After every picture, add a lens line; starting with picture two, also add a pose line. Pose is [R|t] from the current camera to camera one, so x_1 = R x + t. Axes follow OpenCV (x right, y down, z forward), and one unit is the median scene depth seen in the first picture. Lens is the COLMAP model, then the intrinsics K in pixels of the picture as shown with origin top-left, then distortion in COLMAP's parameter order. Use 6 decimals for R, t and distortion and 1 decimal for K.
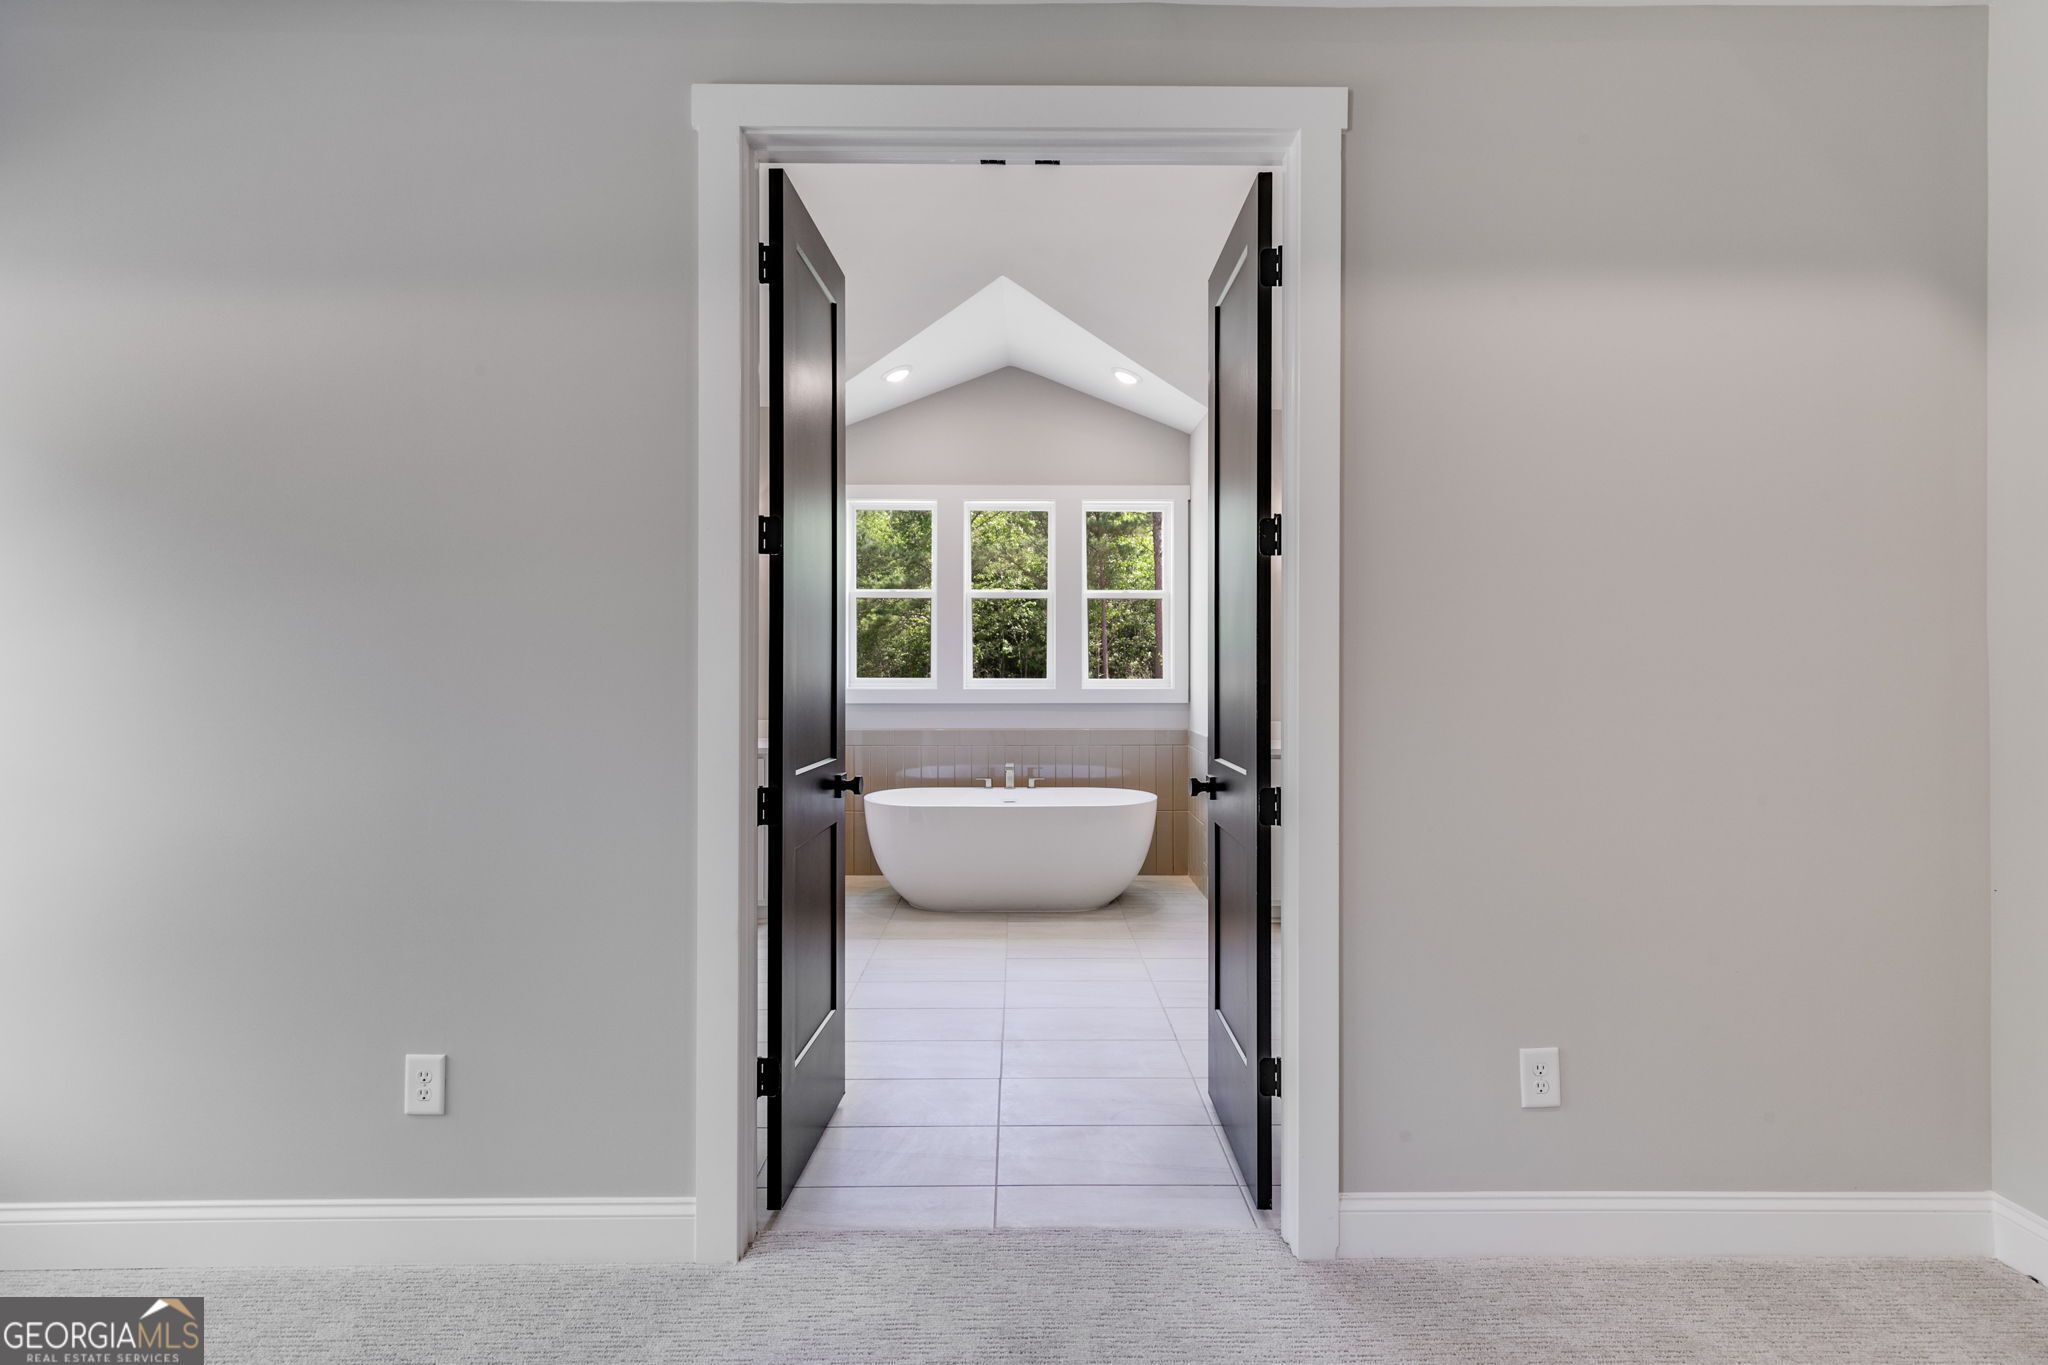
lens RADIAL K [[933.3, 0, 1025.7], [0, 933.3, 673.8], [0, 0, 1]] dist [0.006425, 0.000494]
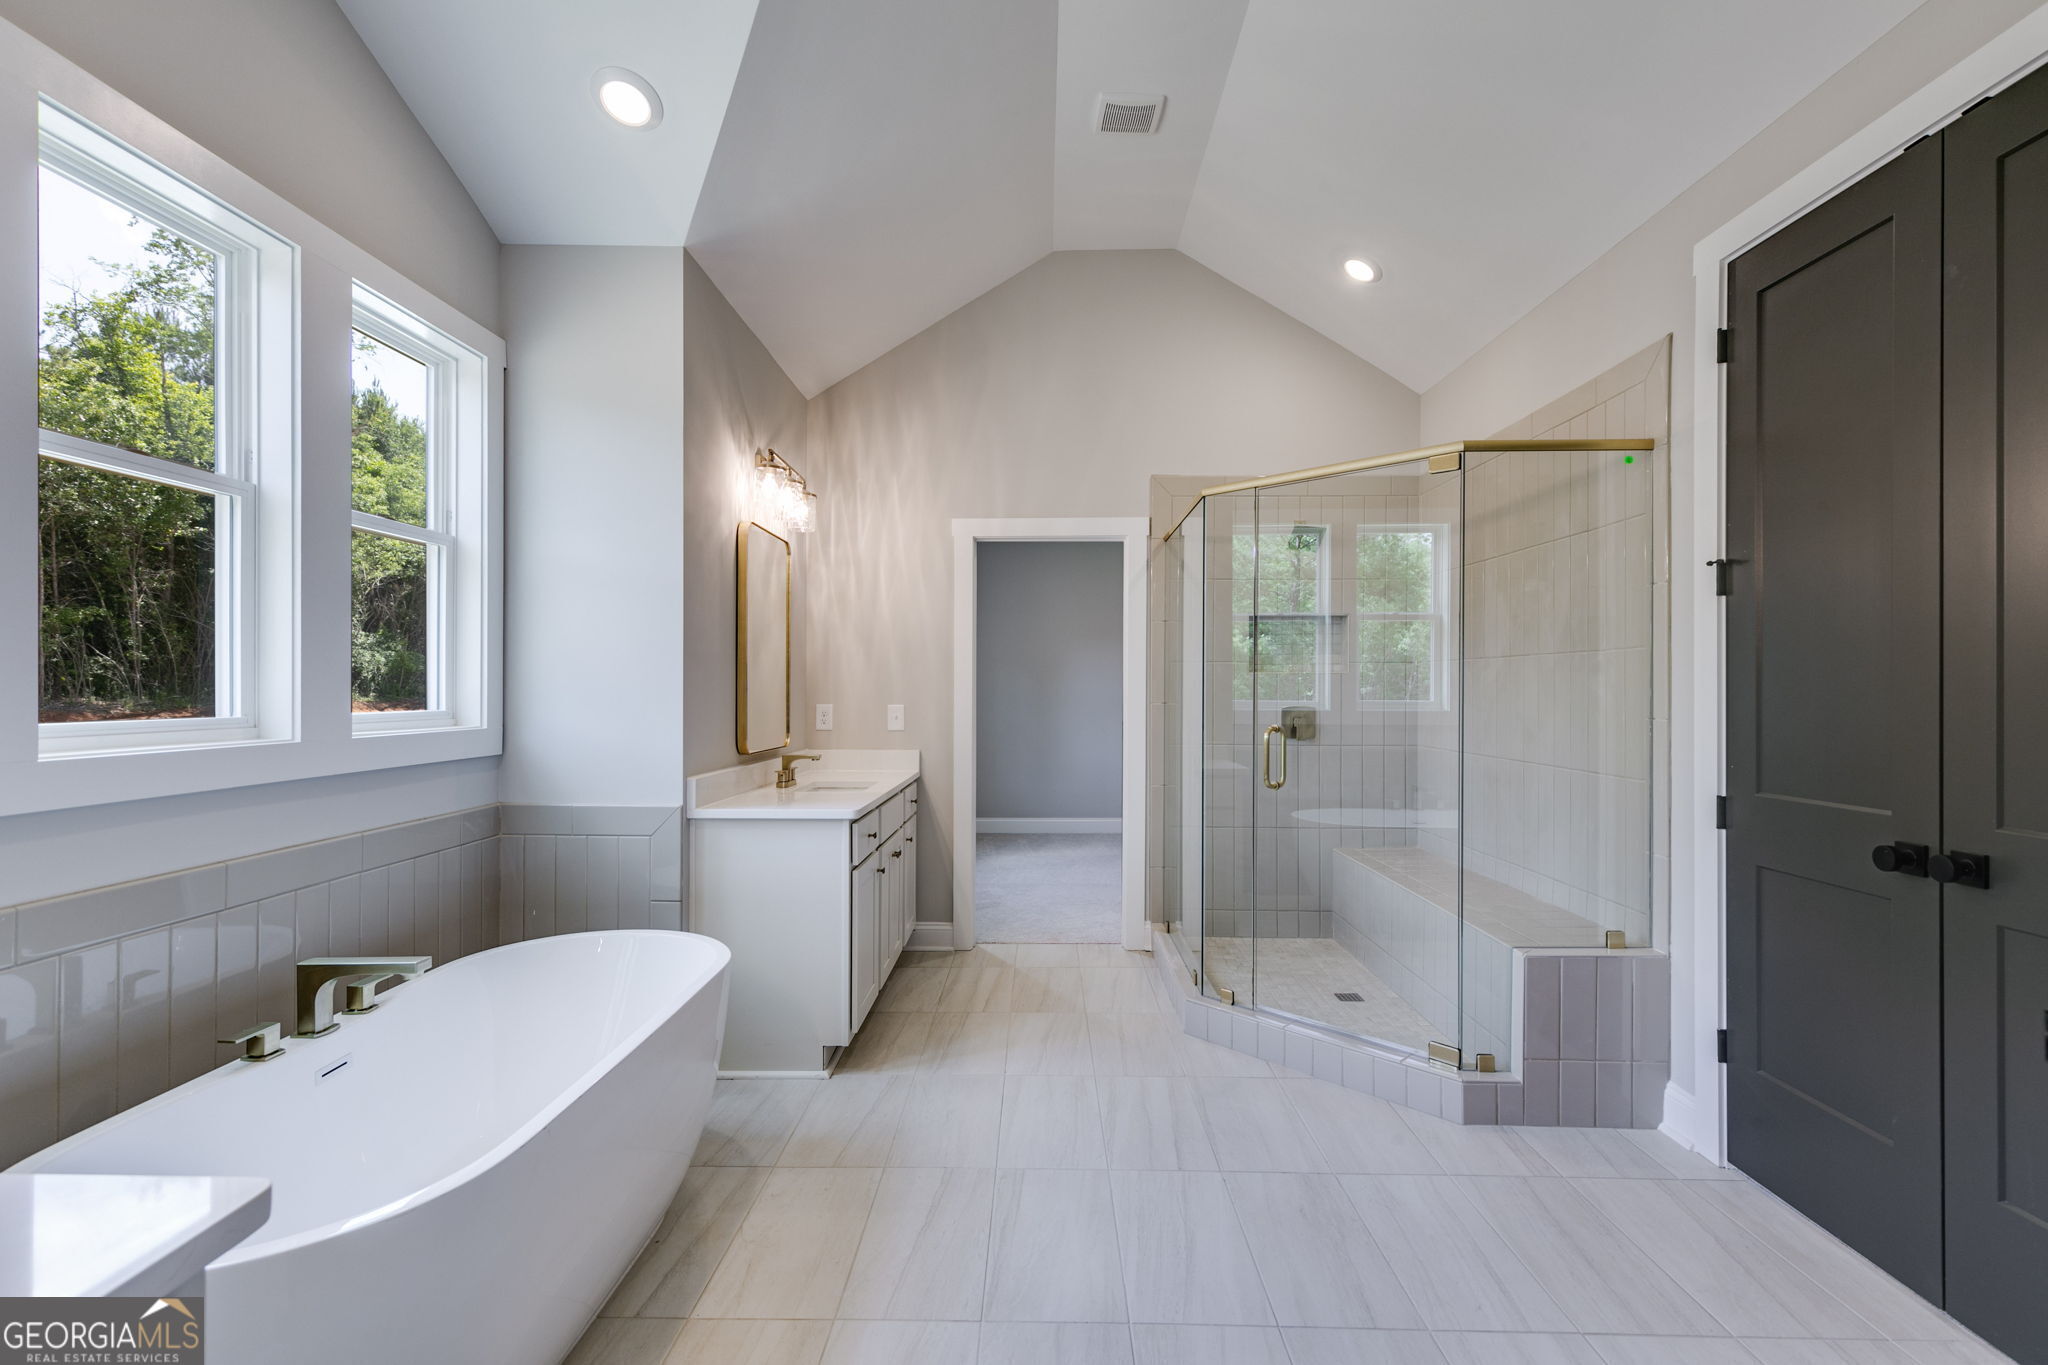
lens RADIAL K [[933.3, 0, 1028.7], [0, 933.3, 688.4], [0, 0, 1]] dist [0.006425, 0.000494]
pose [[0.017460, 0.001808, 0.999846, -0.347099], [0.010488, 0.999943, -0.001991, -0.001993], [-0.999793, 0.010521, 0.017440, 0.691925]]
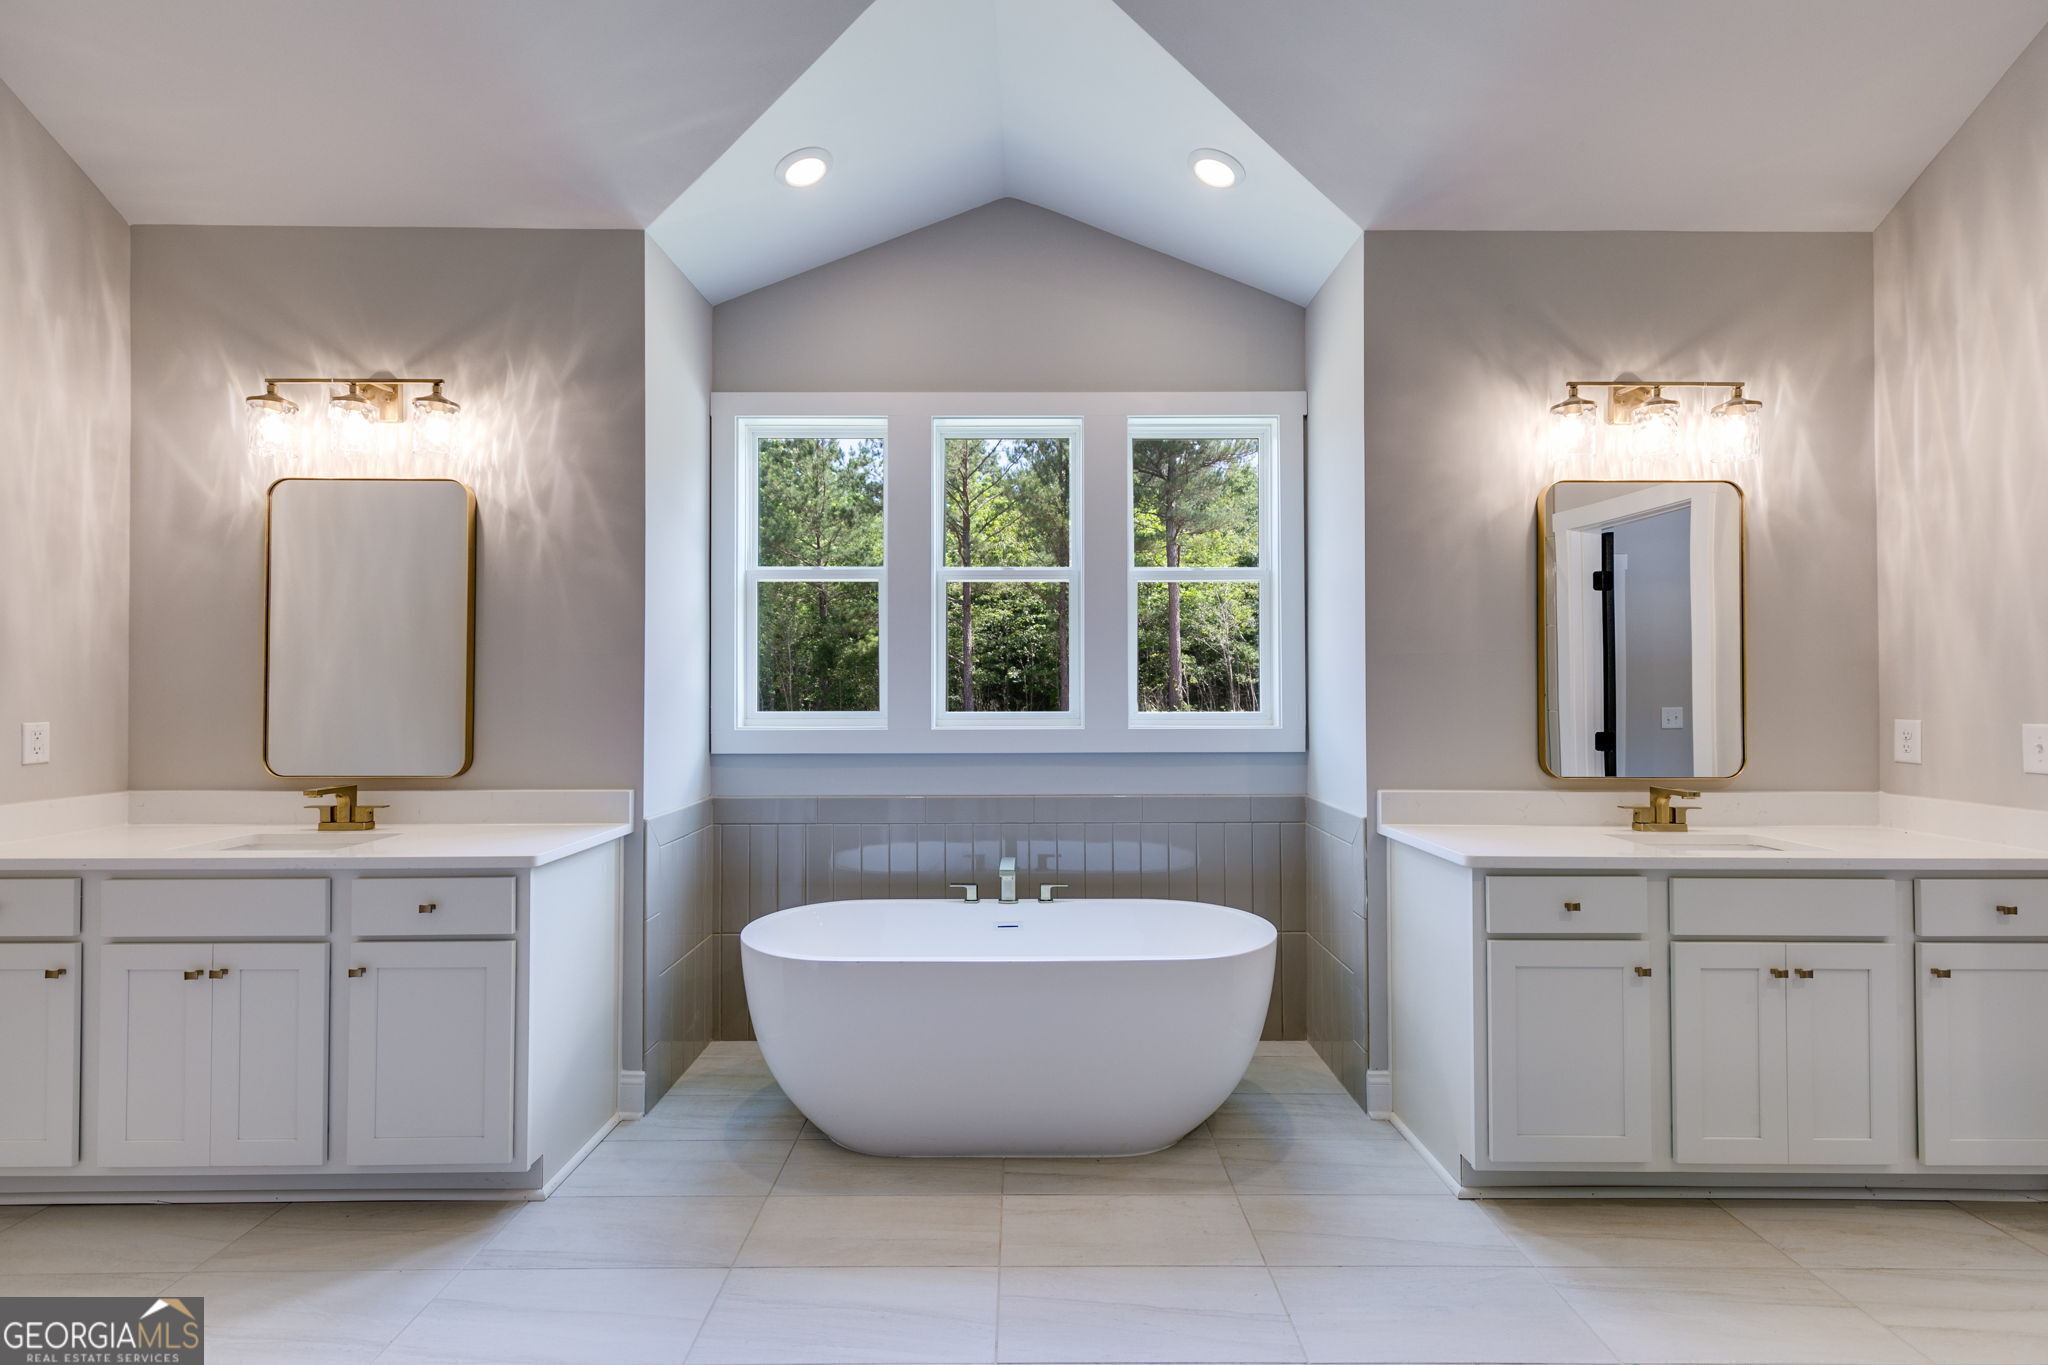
lens RADIAL K [[933.3, 0, 1026.4], [0, 933.3, 678.4], [0, 0, 1]] dist [0.006425, 0.000494]
pose [[0.999968, -0.002462, -0.007605, -0.000695], [0.002271, 0.999684, -0.025016, -0.001652], [0.007664, 0.024998, 0.999658, 0.394034]]
